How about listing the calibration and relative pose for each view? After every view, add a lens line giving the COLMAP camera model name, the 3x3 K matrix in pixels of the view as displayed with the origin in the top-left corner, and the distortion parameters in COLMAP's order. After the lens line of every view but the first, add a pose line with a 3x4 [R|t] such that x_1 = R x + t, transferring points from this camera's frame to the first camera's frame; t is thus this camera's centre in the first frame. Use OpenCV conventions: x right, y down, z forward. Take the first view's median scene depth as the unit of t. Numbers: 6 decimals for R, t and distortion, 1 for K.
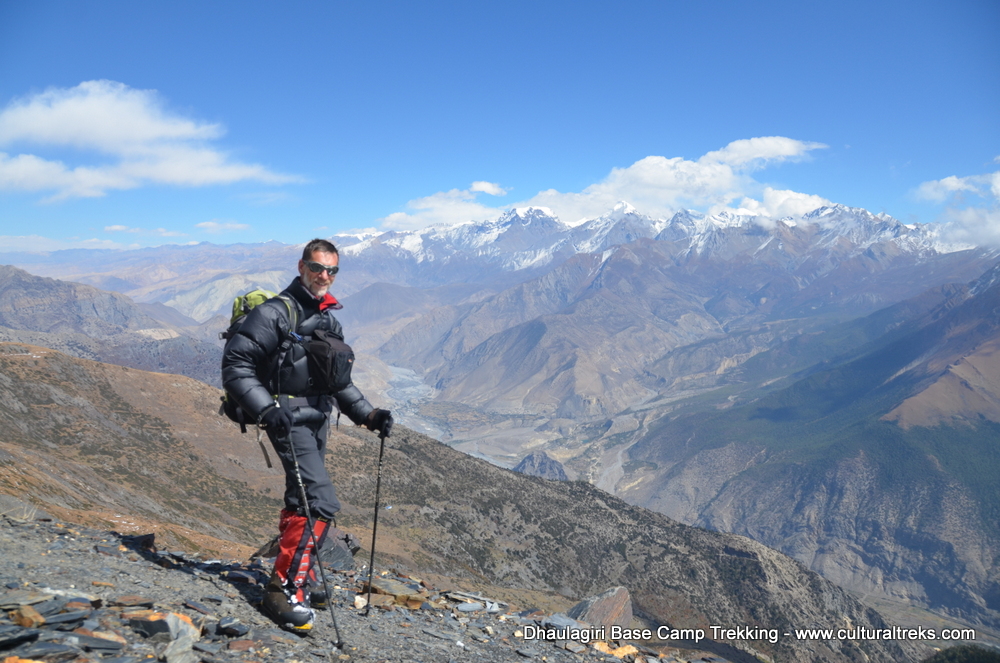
lens RADIAL K [[796.9, 0, 498.2], [0, 796.9, 325.6], [0, 0, 1]] dist [-0.128310, 0.087570]
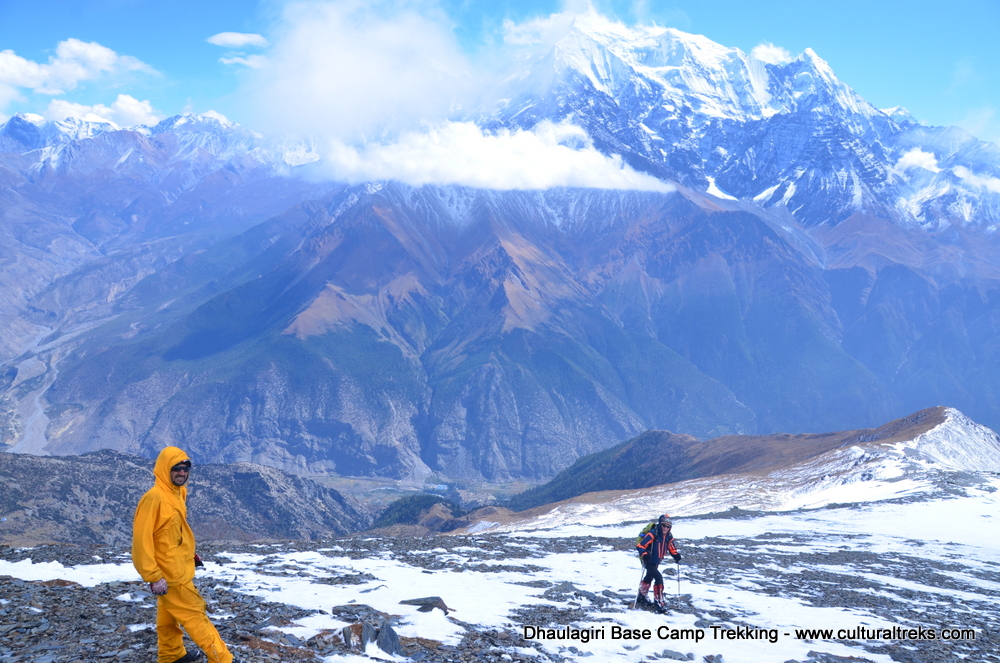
lens RADIAL K [[796.9, 0, 503.9], [0, 796.9, 332.4], [0, 0, 1]] dist [-0.128310, 0.087570]
pose [[0.697308, -0.149981, 0.700904, -0.123266], [0.047936, 0.985432, 0.163175, -0.063603], [-0.715166, -0.080185, 0.694340, -0.098429]]
